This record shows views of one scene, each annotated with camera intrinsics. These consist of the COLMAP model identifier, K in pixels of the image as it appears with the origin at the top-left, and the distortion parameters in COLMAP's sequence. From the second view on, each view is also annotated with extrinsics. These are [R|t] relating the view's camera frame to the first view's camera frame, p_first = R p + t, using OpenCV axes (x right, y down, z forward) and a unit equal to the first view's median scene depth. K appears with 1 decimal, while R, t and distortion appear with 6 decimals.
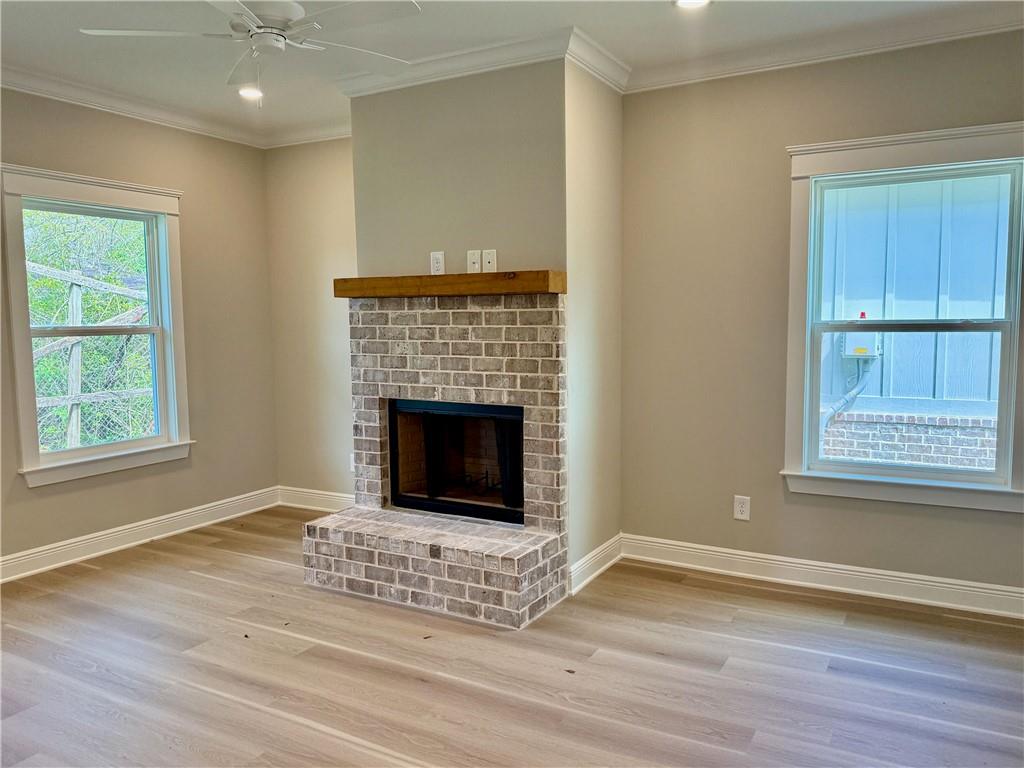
lens RADIAL K [[765.7, 0, 509.1], [0, 765.7, 384.5], [0, 0, 1]] dist [0.141871, -0.259628]
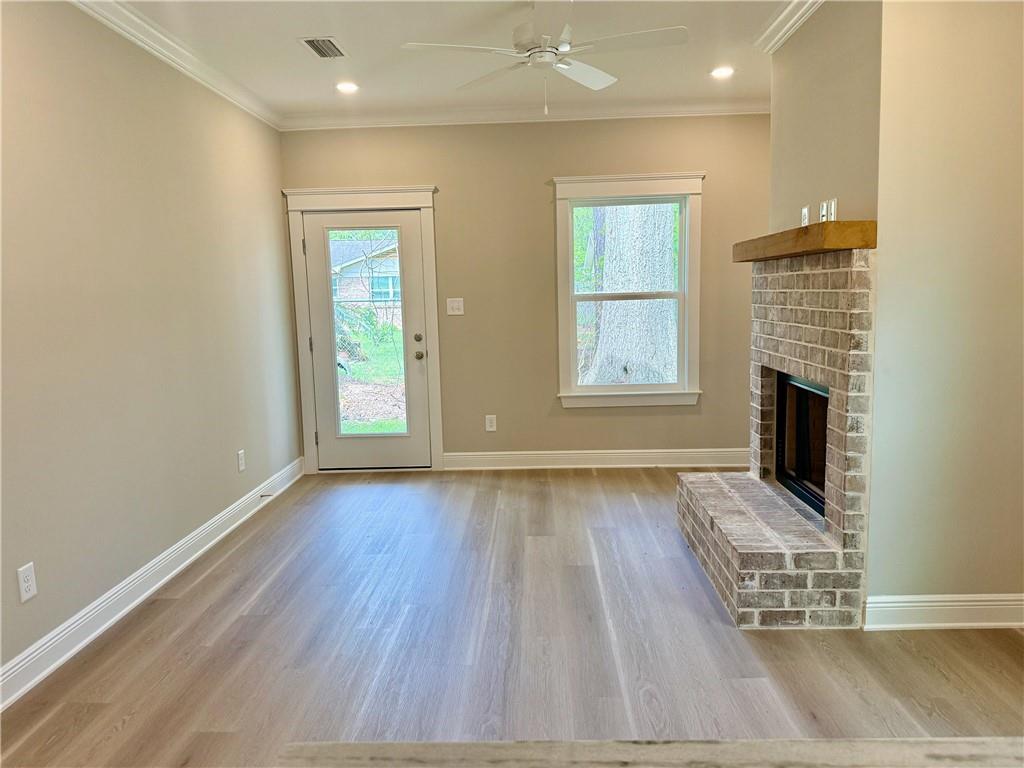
lens RADIAL K [[733.2, 0, 511.4], [0, 733.2, 381.1], [0, 0, 1]] dist [0.080373, -0.142071]
pose [[0.463054, 0.103556, -0.880260, 0.544353], [-0.056686, 0.994578, 0.087185, -0.027937], [0.884516, 0.009527, 0.466413, 0.312681]]
